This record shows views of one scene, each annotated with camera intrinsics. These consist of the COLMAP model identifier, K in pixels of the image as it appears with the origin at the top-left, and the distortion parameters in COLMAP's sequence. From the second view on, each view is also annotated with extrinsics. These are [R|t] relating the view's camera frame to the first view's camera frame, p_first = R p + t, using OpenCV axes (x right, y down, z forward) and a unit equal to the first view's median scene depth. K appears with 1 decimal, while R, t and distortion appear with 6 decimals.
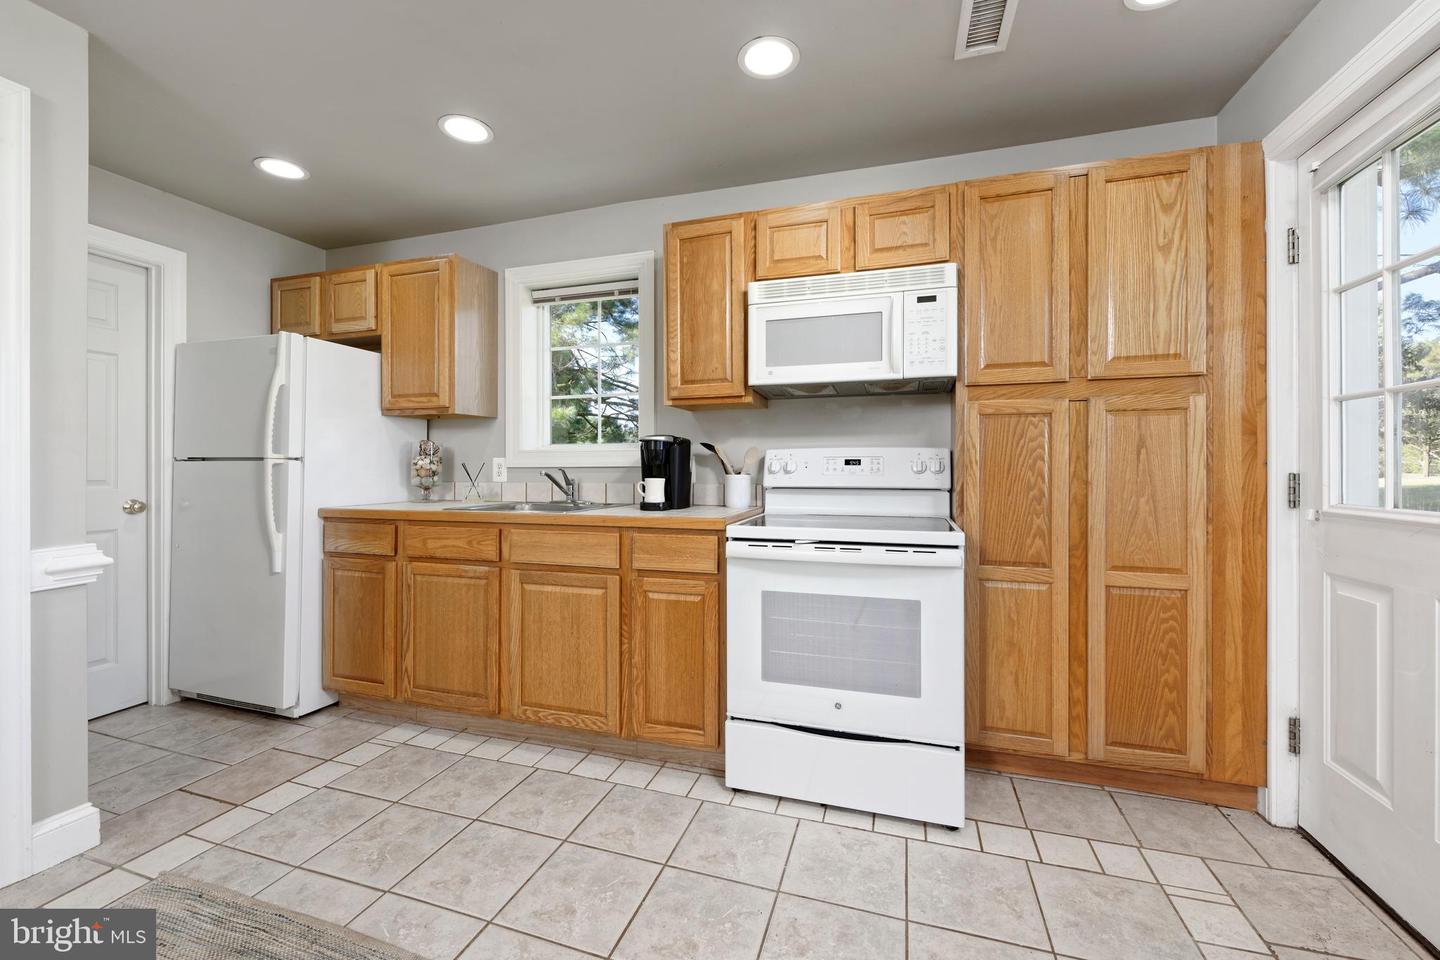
lens RADIAL K [[568.1, 0, 711.4], [0, 568.1, 471.7], [0, 0, 1]] dist [-0.004070, 0.000442]
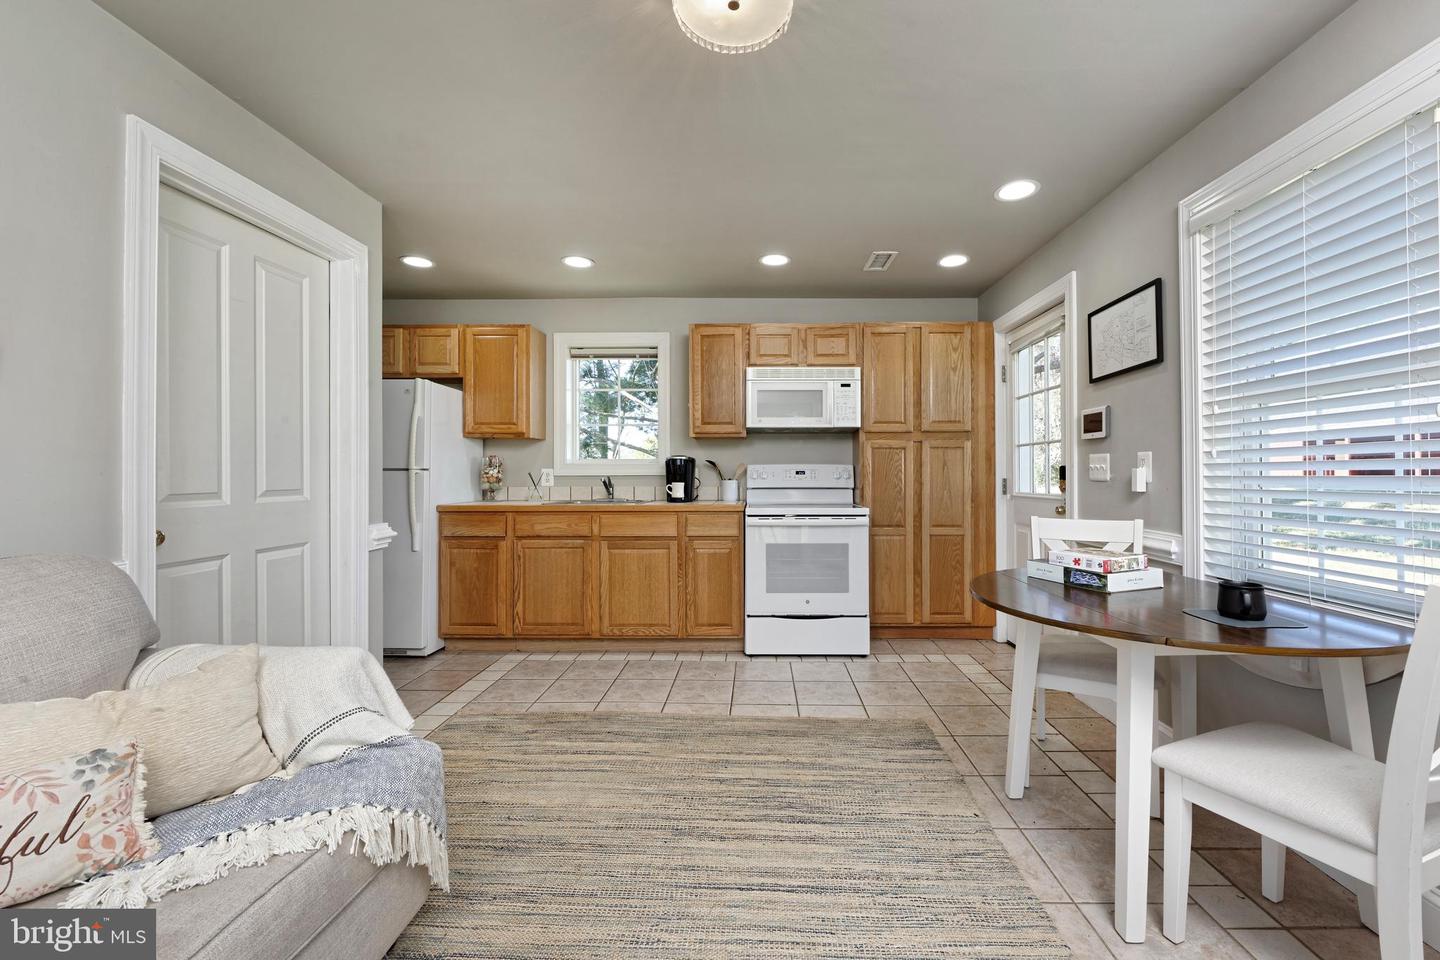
lens RADIAL K [[568.1, 0, 733.9], [0, 568.1, 475.8], [0, 0, 1]] dist [-0.004070, 0.000442]
pose [[0.960624, 0.000085, 0.277851, -0.480132], [0.001989, 0.999972, -0.007181, 0.005007], [-0.277844, 0.007451, 0.960597, -0.670863]]
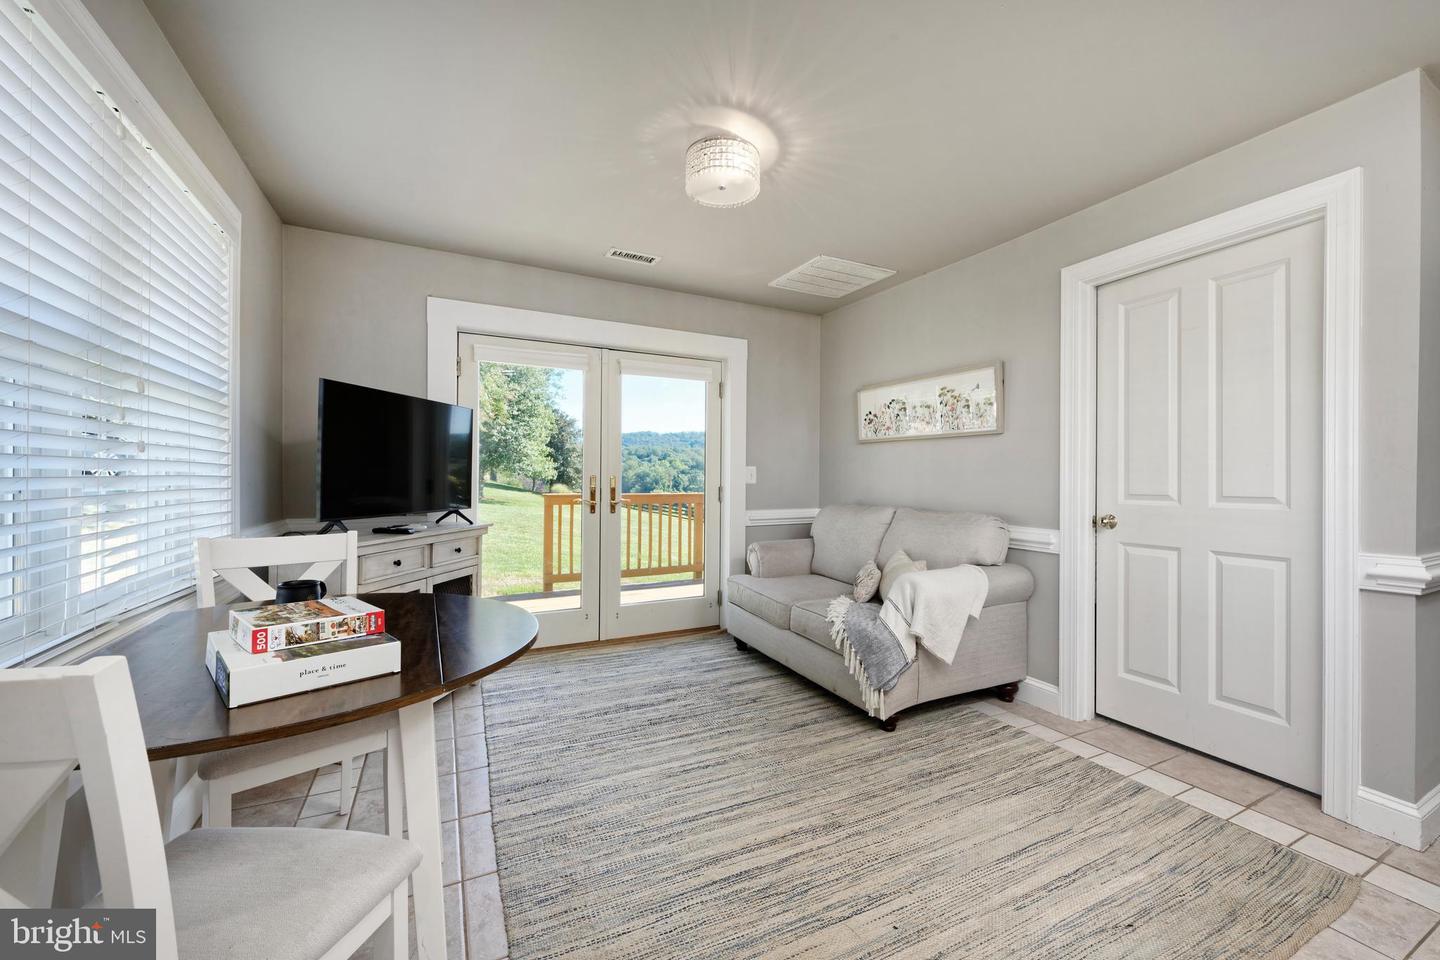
lens RADIAL K [[568.1, 0, 720.4], [0, 568.1, 475.7], [0, 0, 1]] dist [-0.004070, 0.000442]
pose [[-0.707305, -0.004569, -0.706894, 0.435374], [-0.011134, 0.999927, 0.004677, -0.003240], [0.706821, 0.011178, -0.707304, 0.684063]]
